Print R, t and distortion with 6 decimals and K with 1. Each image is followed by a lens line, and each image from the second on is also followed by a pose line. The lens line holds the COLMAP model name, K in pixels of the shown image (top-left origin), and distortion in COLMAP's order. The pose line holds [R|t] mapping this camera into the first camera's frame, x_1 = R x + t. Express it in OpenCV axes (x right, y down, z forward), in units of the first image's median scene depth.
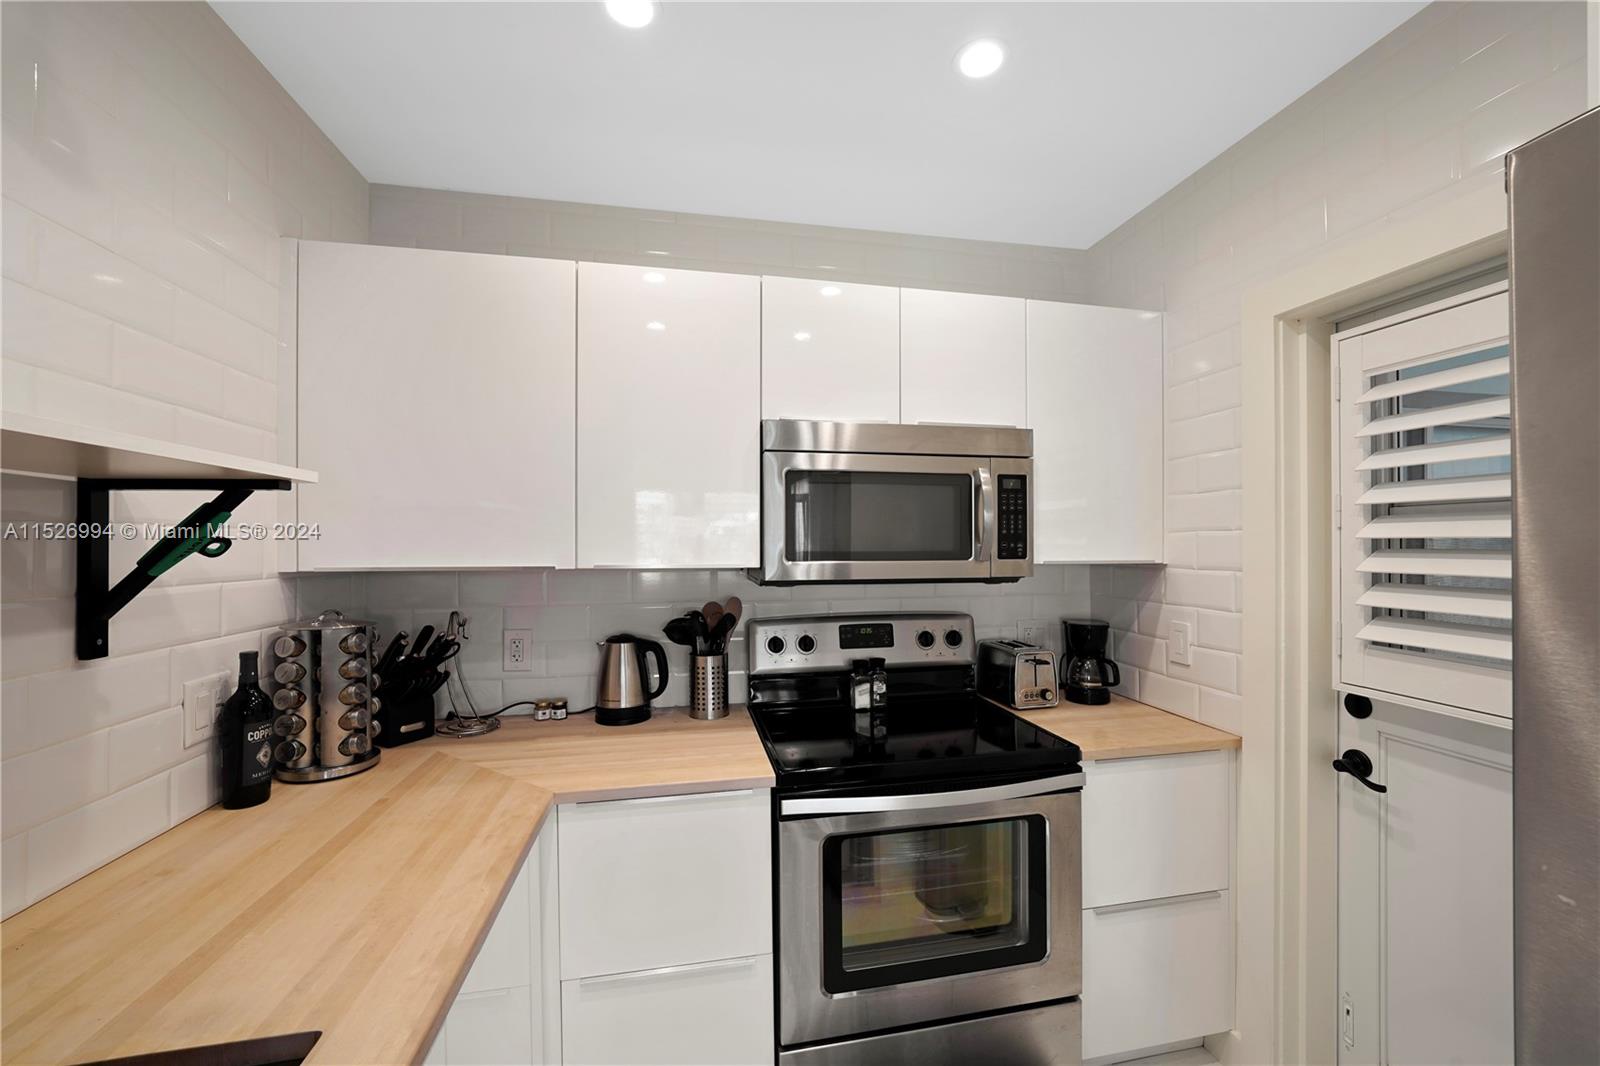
lens RADIAL K [[614.1, 0, 799.2], [0, 614.1, 539.9], [0, 0, 1]] dist [-0.019309, 0.000095]
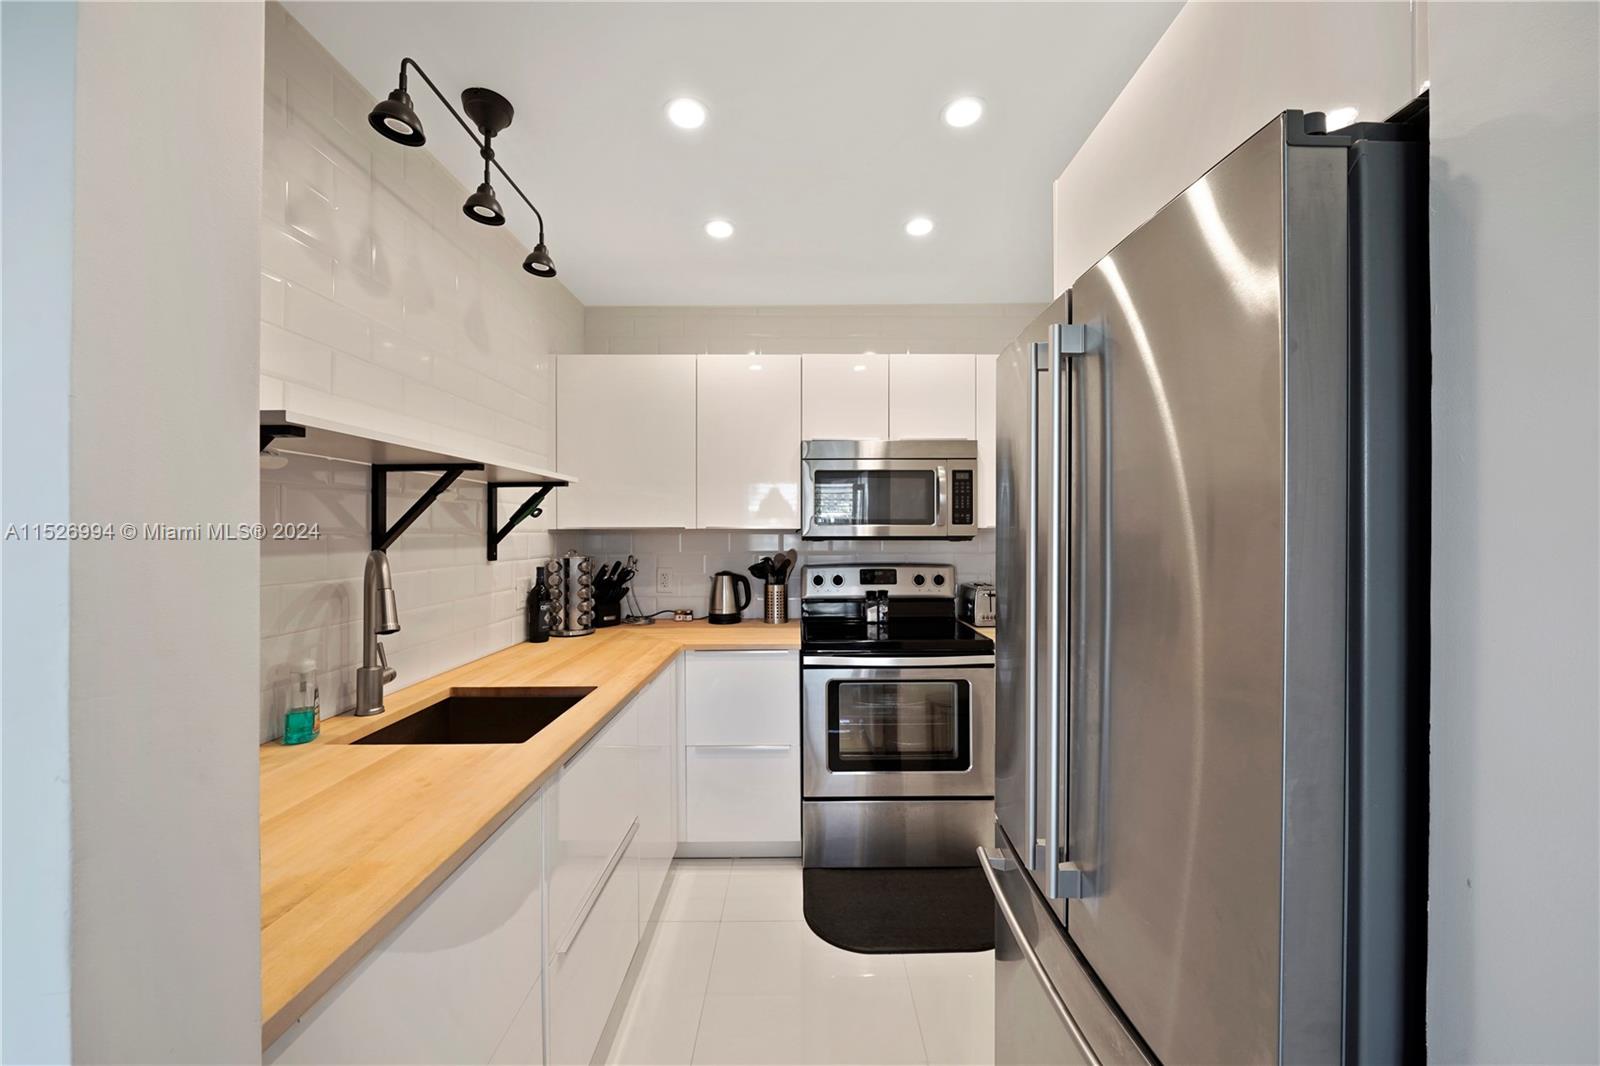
lens RADIAL K [[605.2, 0, 800.0], [0, 605.2, 533.0], [0, 0, 1]] dist [-0.011440, 0.000249]
pose [[0.978741, 0.001945, -0.205090, 0.254057], [-0.000624, 0.999979, 0.006504, 0.042155], [0.205098, -0.006238, 0.978721, -0.574252]]
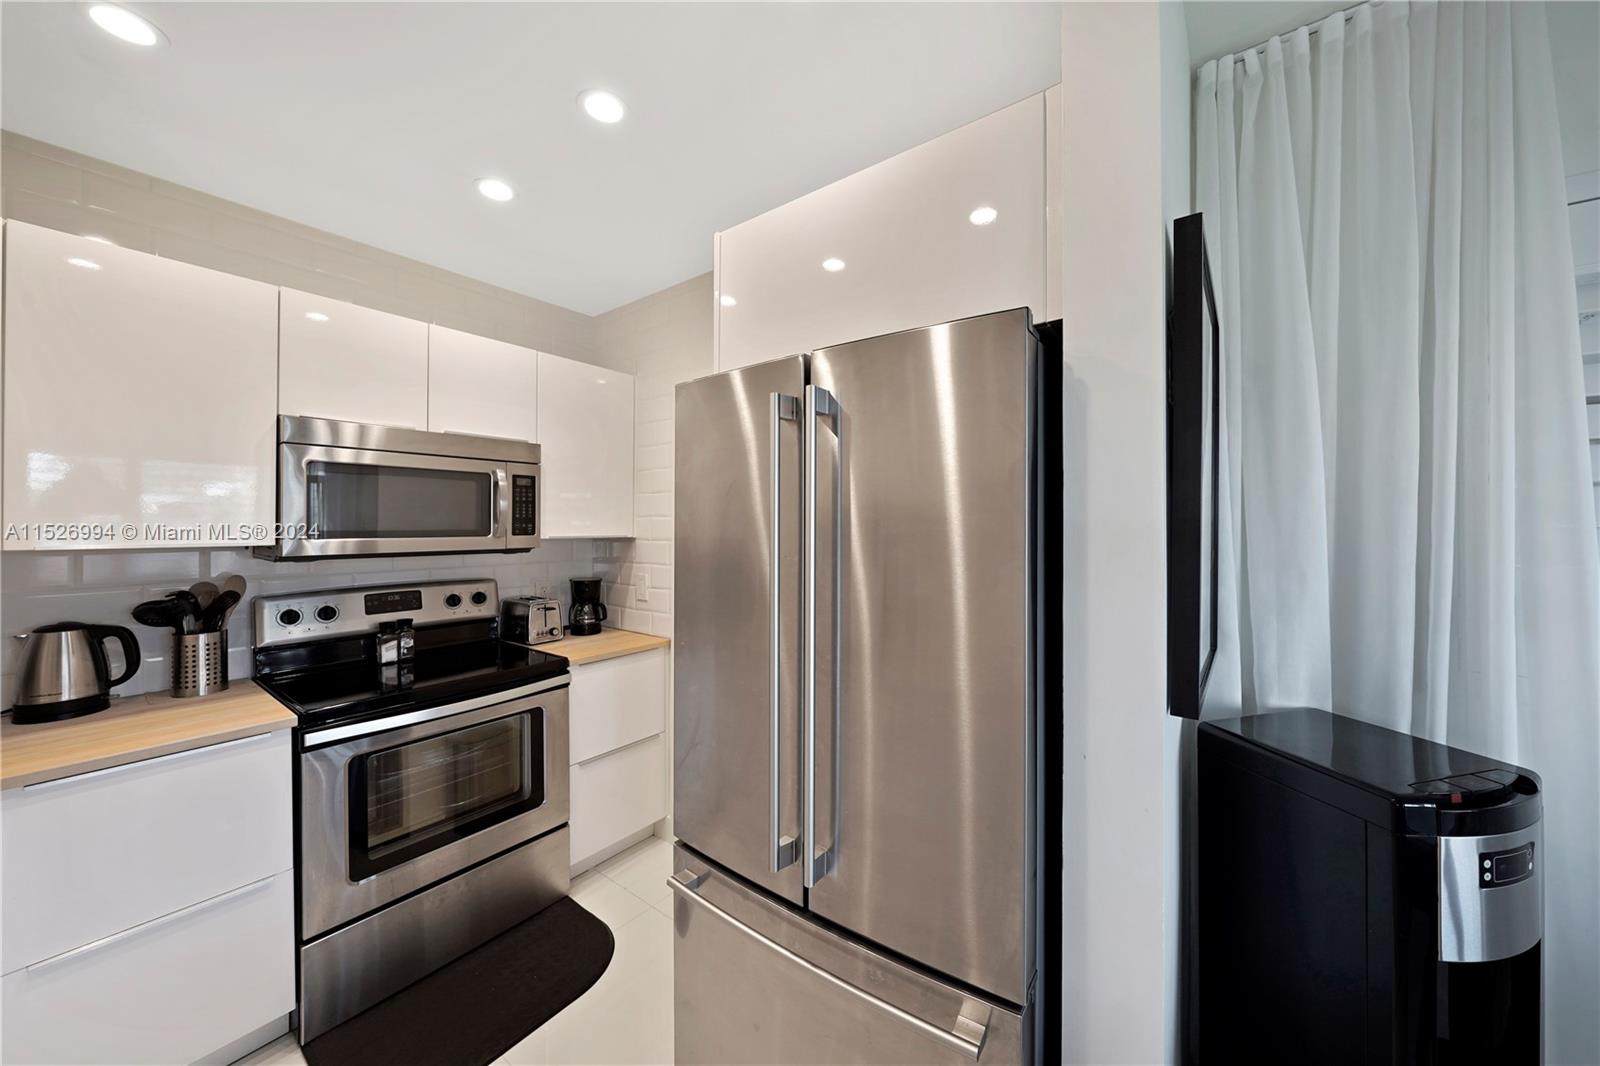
lens RADIAL K [[575.0, 0, 835.0], [0, 575.0, 521.8], [0, 0, 1]] dist [-0.001465, -0.000052]
pose [[0.727272, 0.003993, 0.686338, -0.037310], [-0.004482, 0.999989, -0.001069, -0.001755], [-0.686334, -0.002298, 0.727282, -0.440064]]
